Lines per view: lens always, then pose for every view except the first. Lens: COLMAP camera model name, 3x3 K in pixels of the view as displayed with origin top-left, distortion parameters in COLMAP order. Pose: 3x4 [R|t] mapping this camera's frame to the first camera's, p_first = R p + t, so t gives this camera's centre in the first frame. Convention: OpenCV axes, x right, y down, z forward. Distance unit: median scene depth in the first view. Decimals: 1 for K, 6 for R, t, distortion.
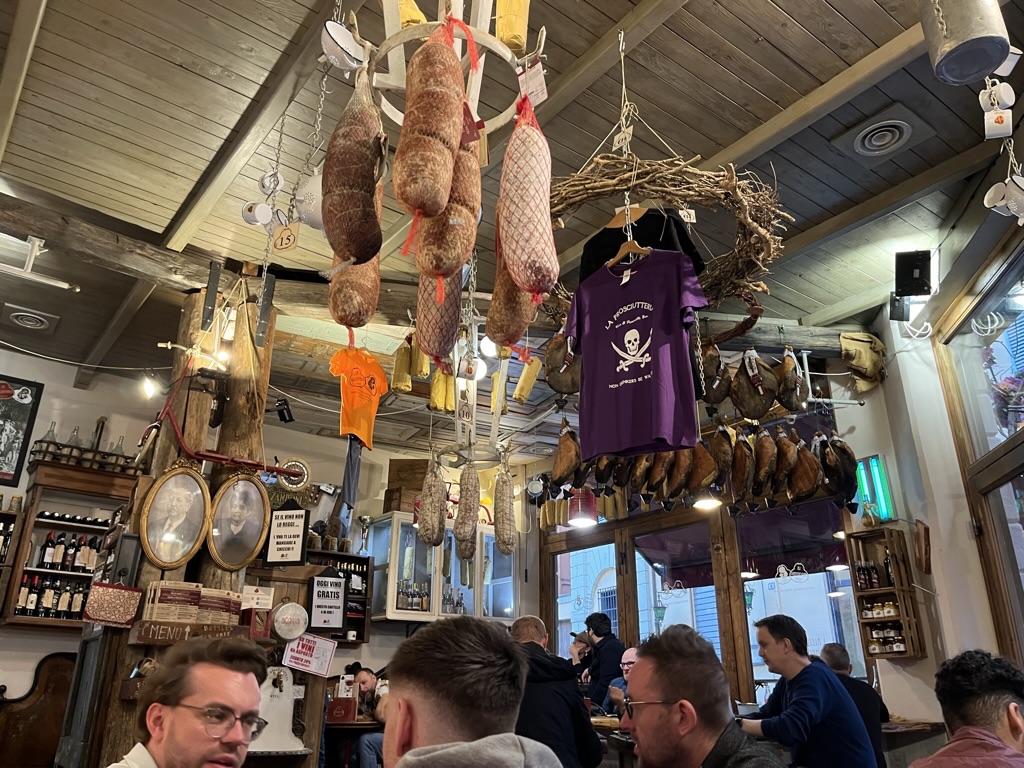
lens RADIAL K [[776.8, 0, 512.0], [0, 776.8, 384.0], [0, 0, 1]] dist [0.007055, -0.000505]
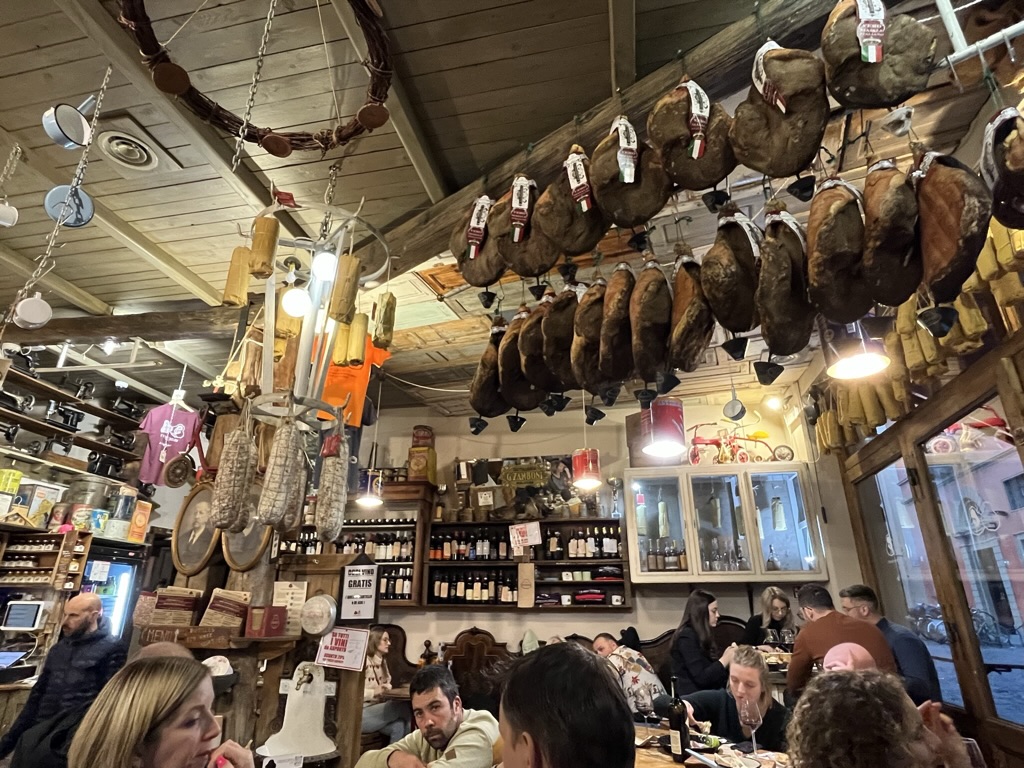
lens RADIAL K [[572.3, 0, 512.0], [0, 572.3, 384.0], [0, 0, 1]] dist [-0.023142, 0.001133]
pose [[0.643144, -0.284997, -0.710734, 0.452433], [0.285199, 0.950533, -0.123077, 0.180552], [0.710653, -0.123544, 0.692611, 0.690433]]
